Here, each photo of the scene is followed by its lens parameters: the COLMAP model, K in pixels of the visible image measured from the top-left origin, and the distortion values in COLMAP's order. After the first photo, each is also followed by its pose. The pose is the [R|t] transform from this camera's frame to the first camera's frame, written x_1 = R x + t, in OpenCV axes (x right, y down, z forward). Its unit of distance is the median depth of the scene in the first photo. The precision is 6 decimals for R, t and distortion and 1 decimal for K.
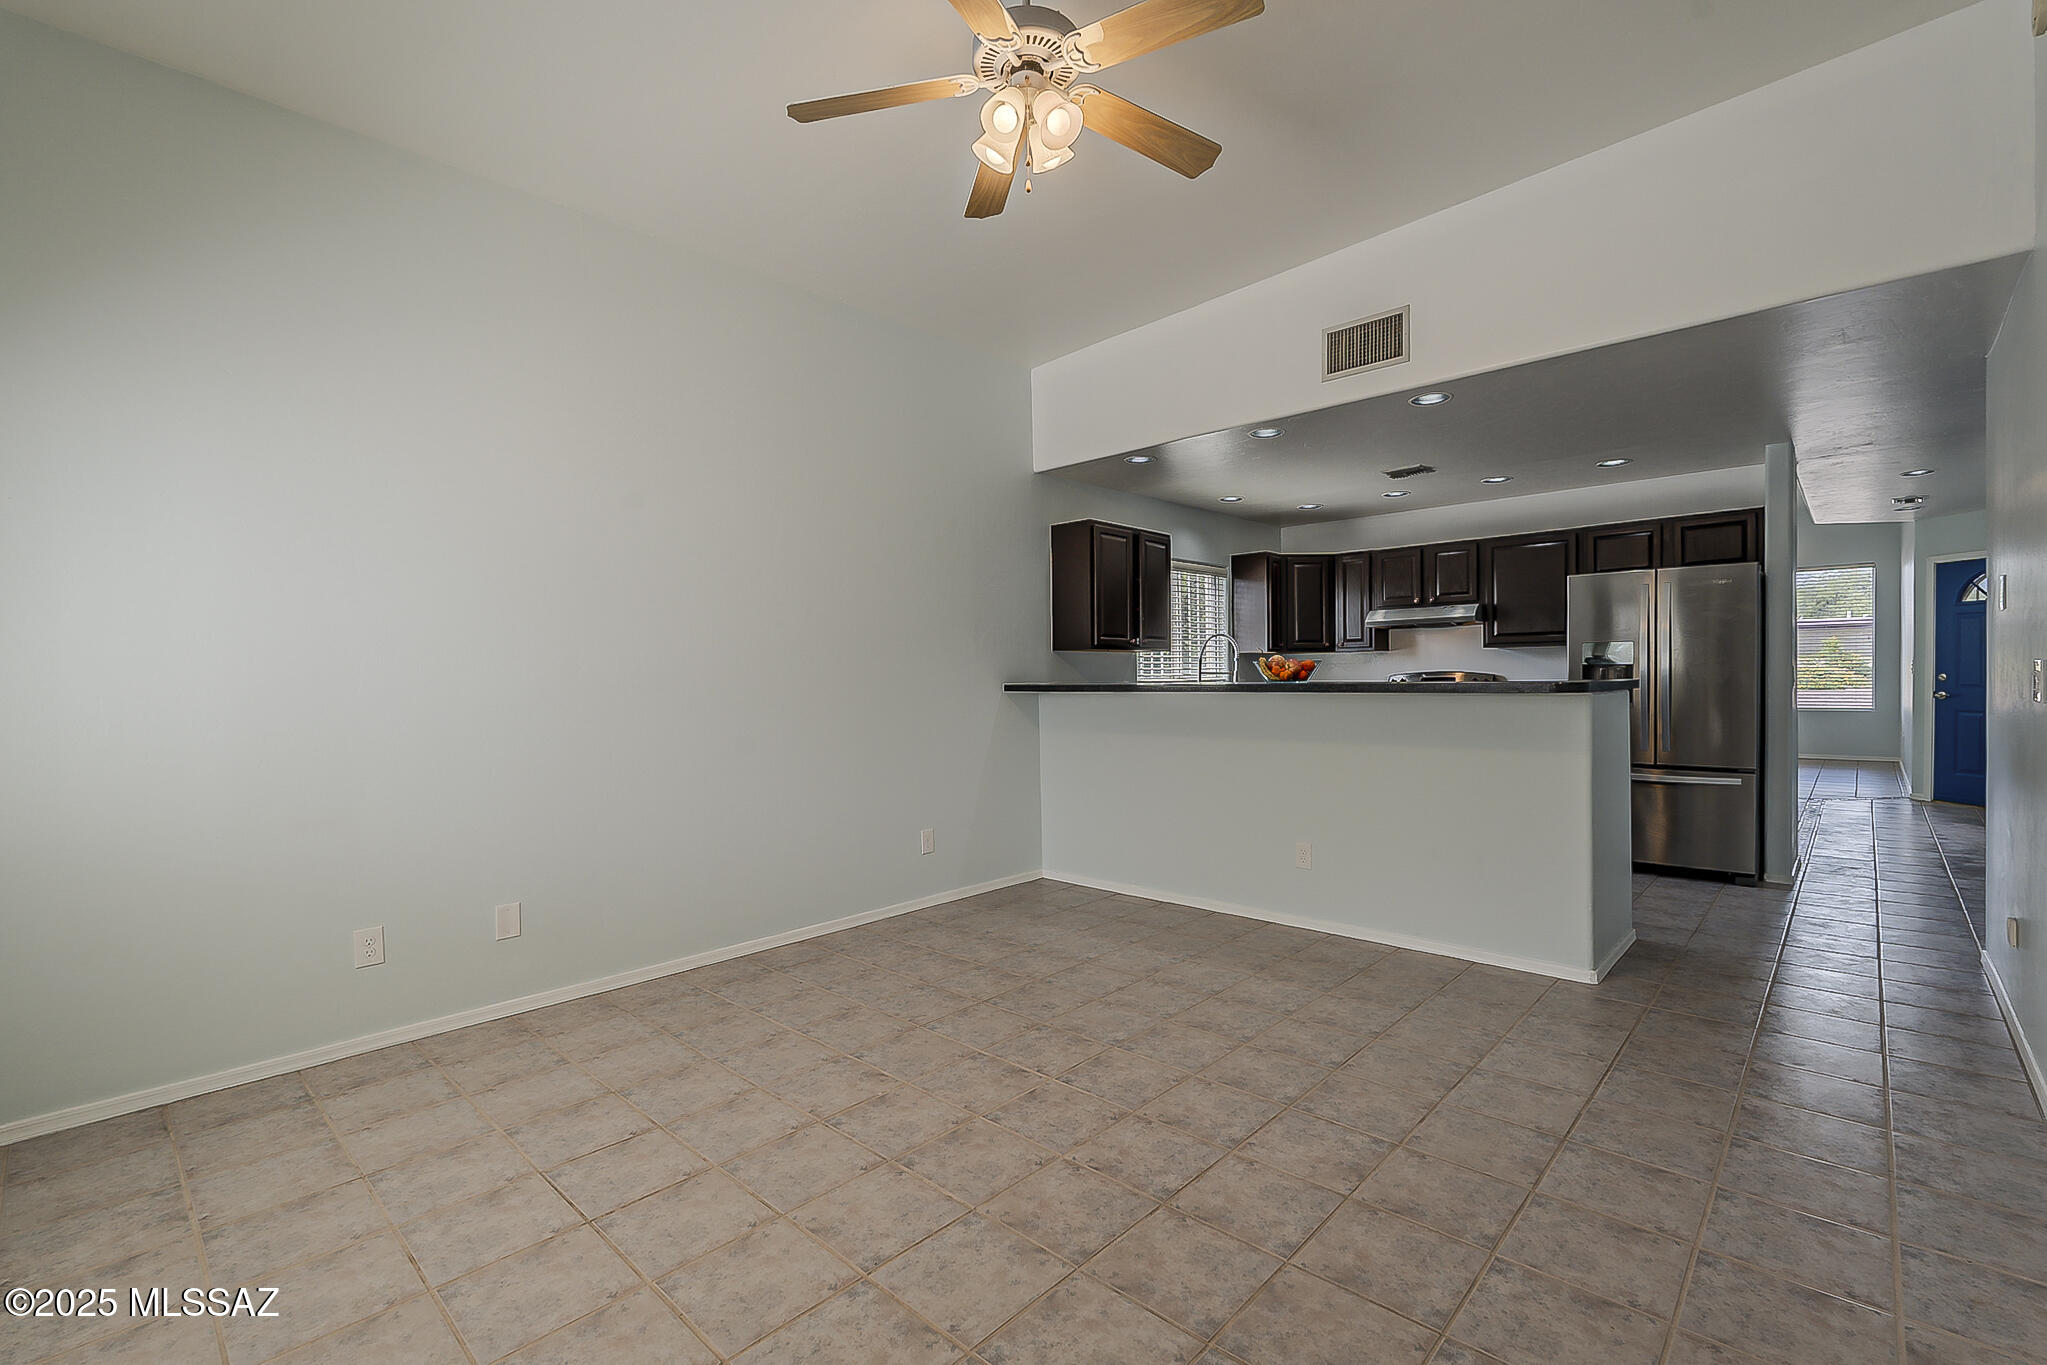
lens RADIAL K [[897.3, 0, 1021.6], [0, 897.3, 676.2], [0, 0, 1]] dist [0.007296, 0.000473]
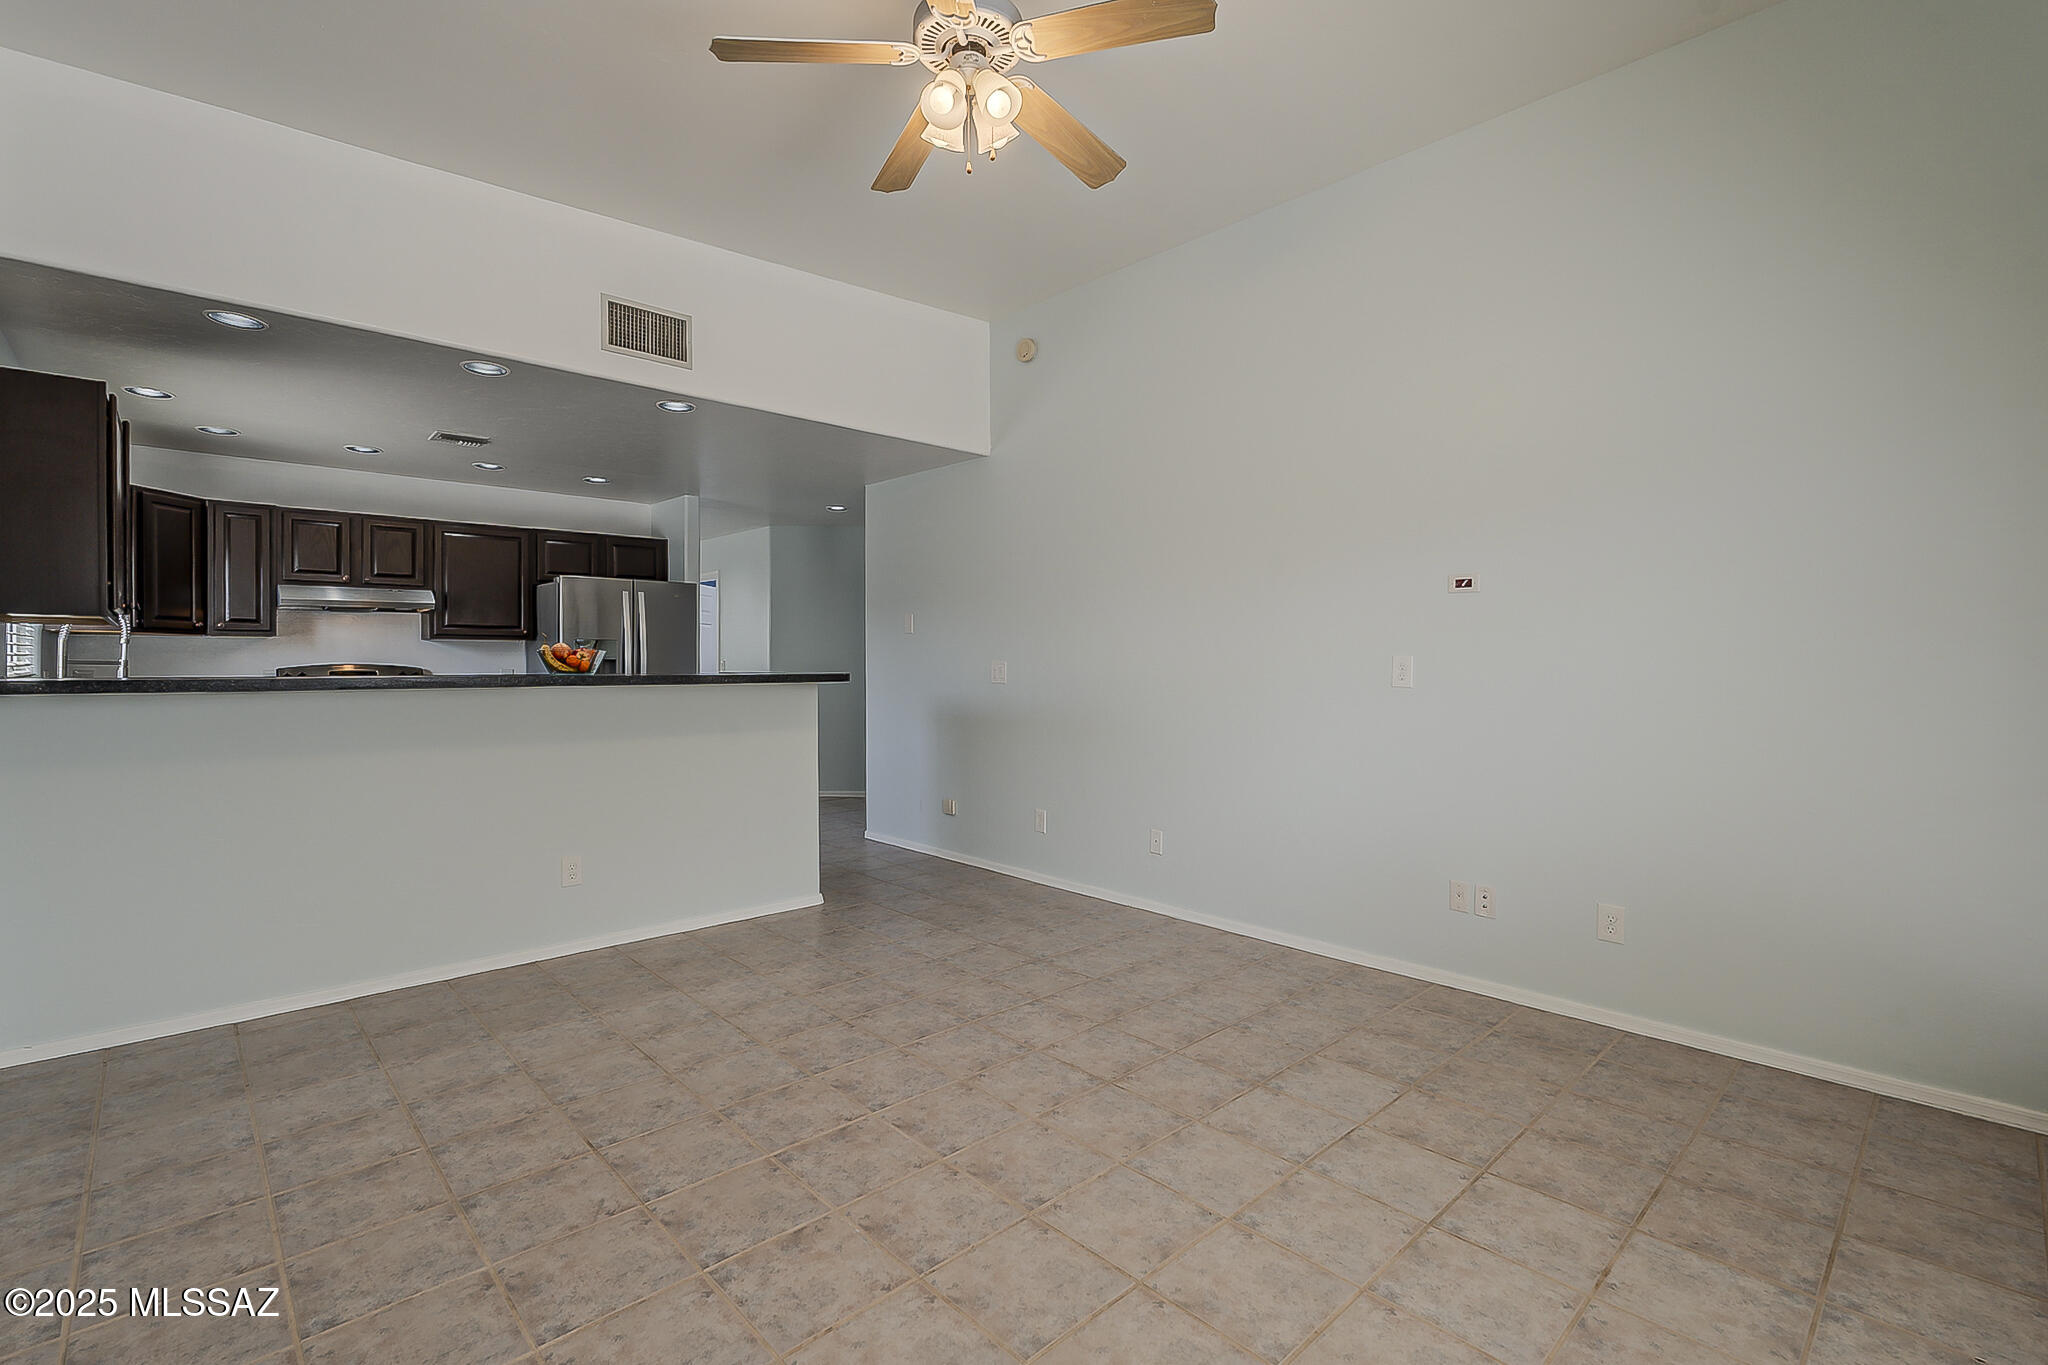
lens RADIAL K [[897.7, 0, 1022.1], [0, 897.7, 676.2], [0, 0, 1]] dist [0.007296, 0.000473]
pose [[0.073538, 0.001929, 0.997291, -0.737321], [-0.005406, 0.999984, -0.001535, 0.008014], [-0.997278, -0.005279, 0.073547, 0.676351]]
